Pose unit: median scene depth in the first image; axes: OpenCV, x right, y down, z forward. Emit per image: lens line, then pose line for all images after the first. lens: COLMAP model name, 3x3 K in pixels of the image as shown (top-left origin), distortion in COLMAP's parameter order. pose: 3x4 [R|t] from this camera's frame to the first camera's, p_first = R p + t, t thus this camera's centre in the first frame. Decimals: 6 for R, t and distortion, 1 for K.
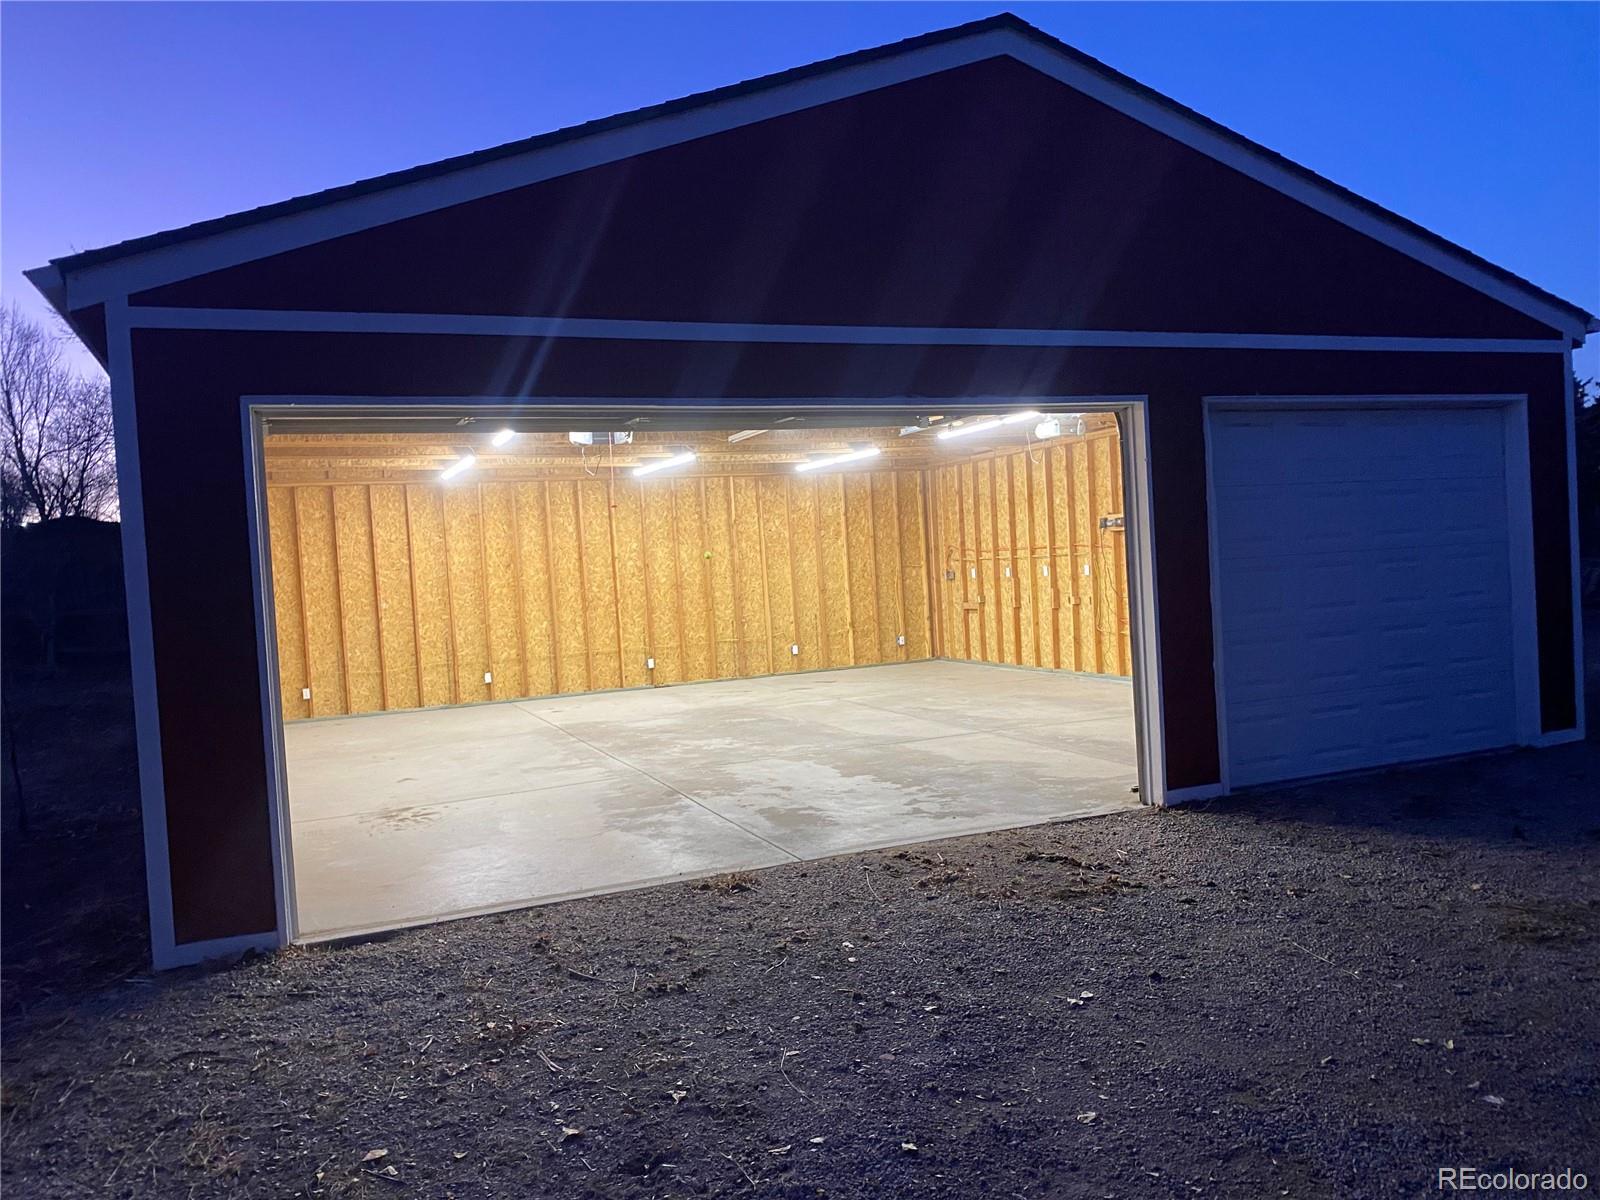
lens RADIAL K [[1236.7, 0, 797.1], [0, 1236.7, 598.0], [0, 0, 1]] dist [0.014685, 0.001490]
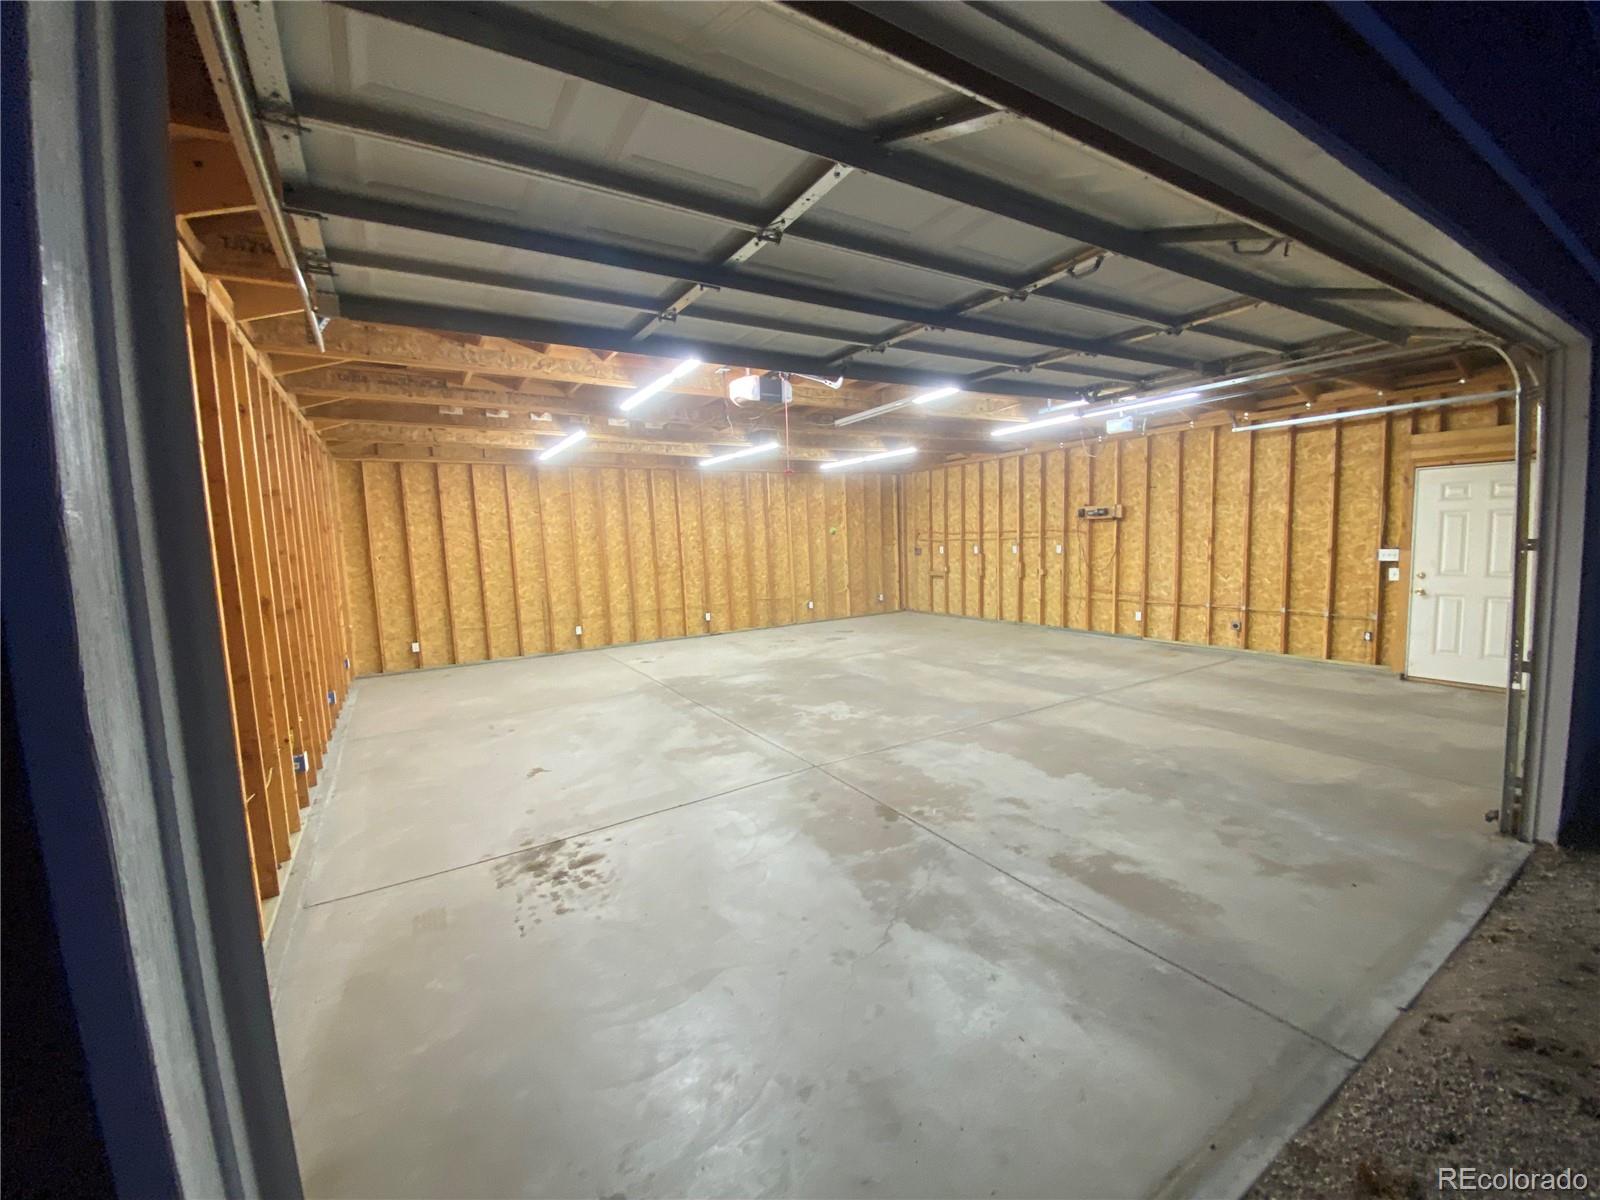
lens RADIAL K [[645.7, 0, 805.6], [0, 645.7, 600.2], [0, 0, 1]] dist [0.009018, 0.000041]
pose [[0.986618, 0.003473, 0.163012, -0.130975], [-0.013318, 0.998149, 0.059340, -0.005291], [-0.162504, -0.060716, 0.984838, 0.335941]]
